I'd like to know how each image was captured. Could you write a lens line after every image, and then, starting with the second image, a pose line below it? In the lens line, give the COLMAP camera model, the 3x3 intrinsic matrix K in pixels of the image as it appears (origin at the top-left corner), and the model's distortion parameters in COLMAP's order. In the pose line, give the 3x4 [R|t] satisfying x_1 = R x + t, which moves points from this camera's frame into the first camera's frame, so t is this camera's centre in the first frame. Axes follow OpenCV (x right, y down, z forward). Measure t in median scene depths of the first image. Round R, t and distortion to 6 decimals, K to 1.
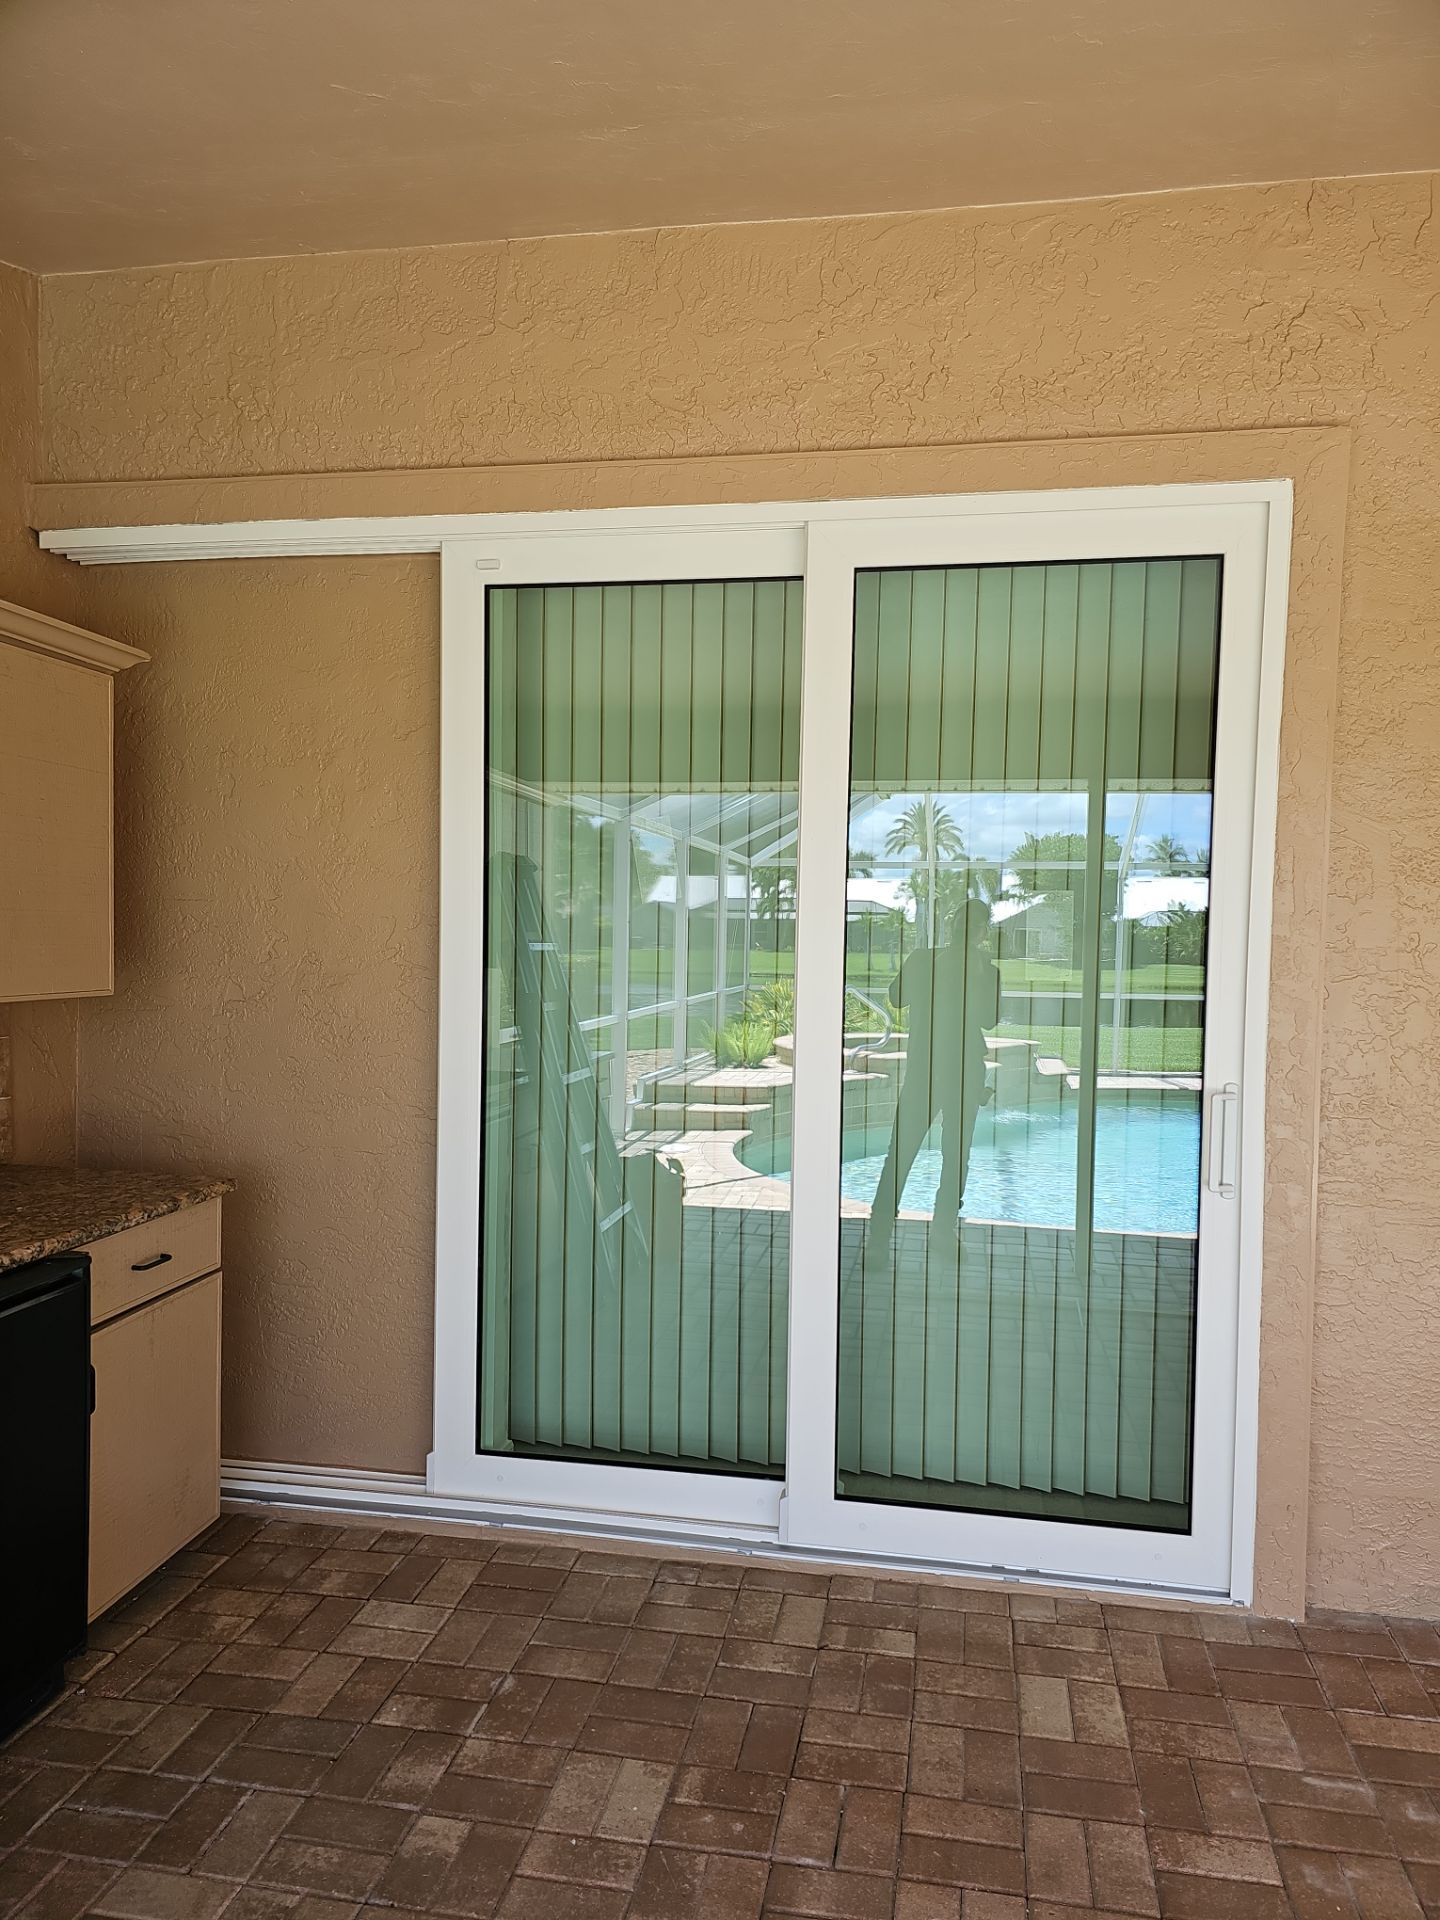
lens RADIAL K [[1348.4, 0, 720.0], [0, 1348.4, 960.0], [0, 0, 1]] dist [0.002355, -0.066685]
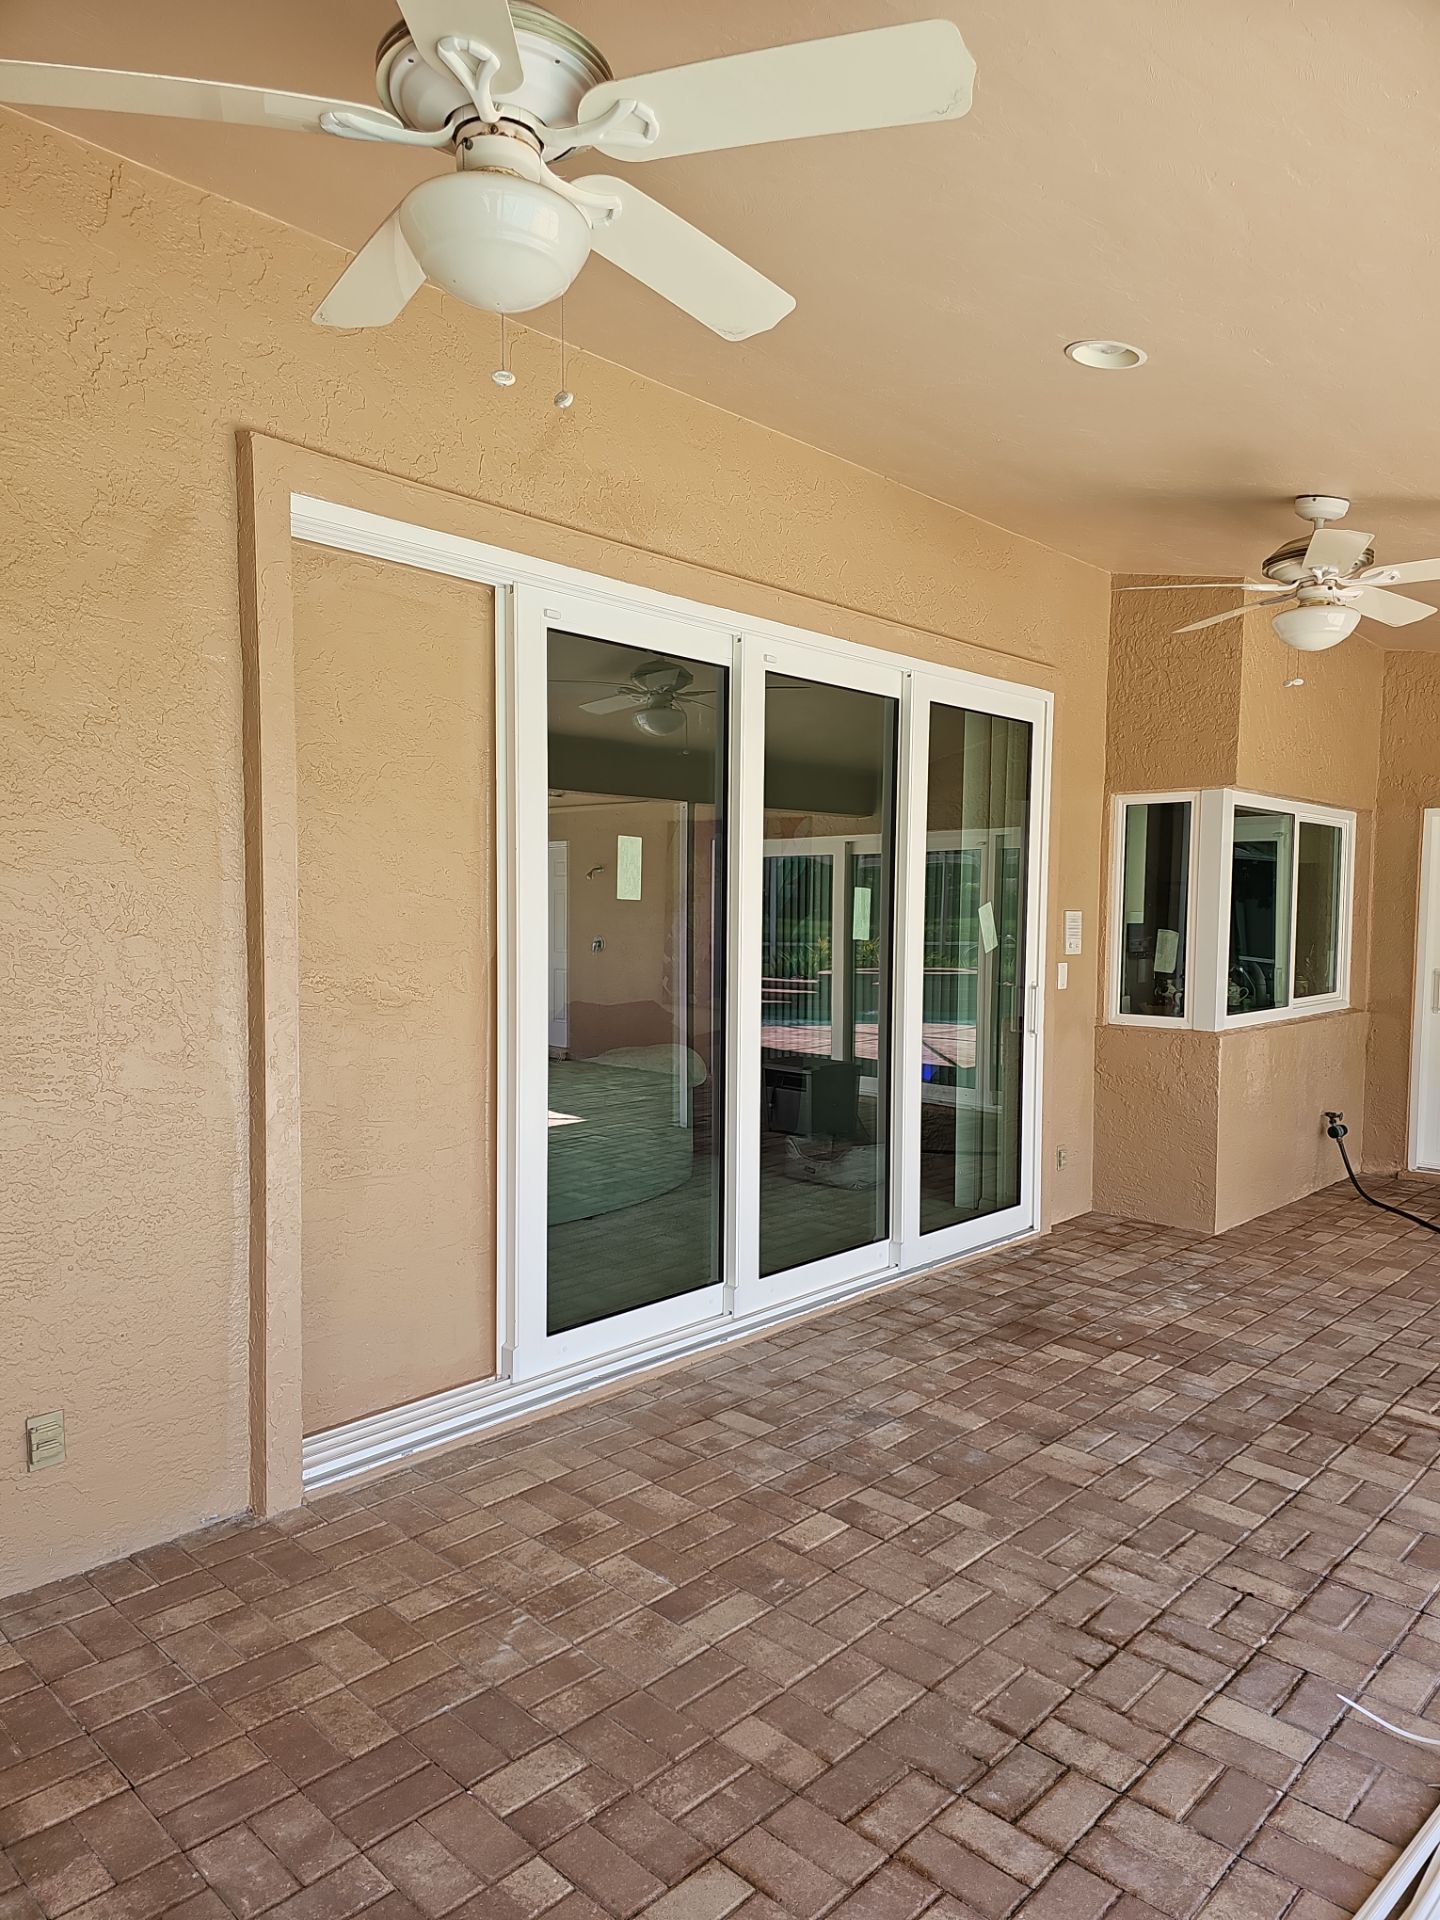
lens RADIAL K [[1266.5, 0, 720.0], [0, 1266.5, 960.0], [0, 0, 1]] dist [0.086495, -0.110454]
pose [[0.554019, -0.043342, 0.831375, -1.156249], [0.017747, 0.999032, 0.040256, -0.022232], [-0.832315, -0.007549, 0.554252, 0.238047]]
